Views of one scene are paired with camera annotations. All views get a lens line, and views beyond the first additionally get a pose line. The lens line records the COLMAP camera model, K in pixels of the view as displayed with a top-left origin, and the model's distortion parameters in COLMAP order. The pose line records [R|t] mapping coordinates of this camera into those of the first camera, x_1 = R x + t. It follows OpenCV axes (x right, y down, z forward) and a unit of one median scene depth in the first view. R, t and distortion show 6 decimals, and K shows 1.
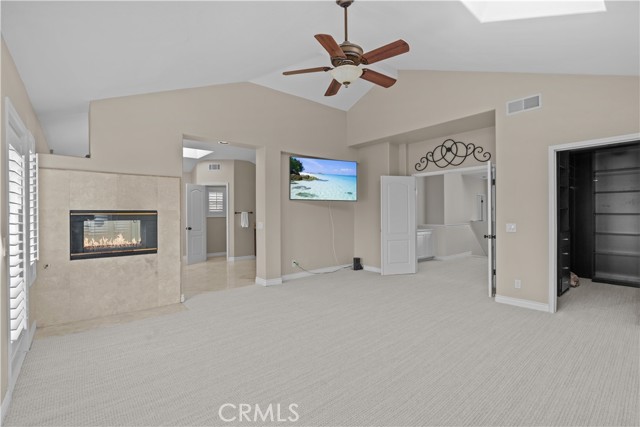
lens RADIAL K [[290.5, 0, 323.0], [0, 290.5, 213.6], [0, 0, 1]] dist [-0.010720, 0.002751]
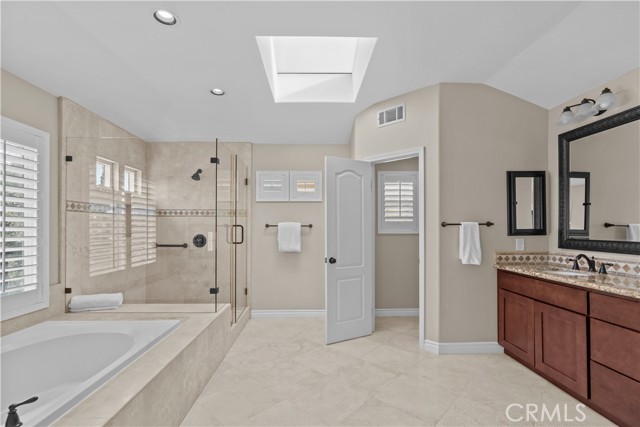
lens RADIAL K [[290.5, 0, 317.9], [0, 290.5, 225.9], [0, 0, 1]] dist [-0.010720, 0.002751]
pose [[0.783723, 0.005066, -0.621089, -0.193687], [-0.002663, 0.999985, 0.004797, -0.001782], [0.621104, -0.002105, 0.783725, 0.599482]]
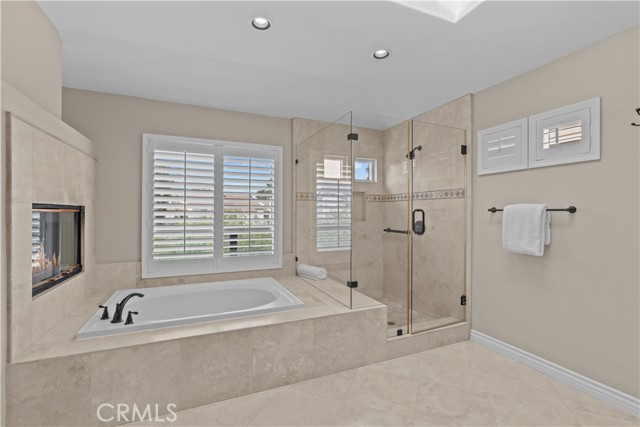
lens RADIAL K [[290.5, 0, 319.1], [0, 290.5, 209.7], [0, 0, 1]] dist [-0.010720, 0.002751]
pose [[-0.281758, -0.001767, -0.959484, -0.201520], [0.007185, 0.999966, -0.003952, 0.000309], [0.959459, -0.008007, -0.281735, 0.848265]]
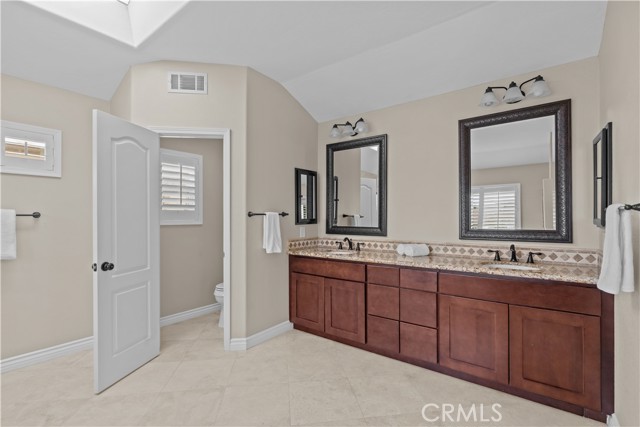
lens RADIAL K [[290.5, 0, 323.5], [0, 290.5, 217.0], [0, 0, 1]] dist [-0.010720, 0.002751]
pose [[0.975651, 0.008191, 0.219177, -0.287957], [-0.009232, 0.999950, 0.003724, -0.001043], [-0.219136, -0.005657, 0.975678, 0.618857]]
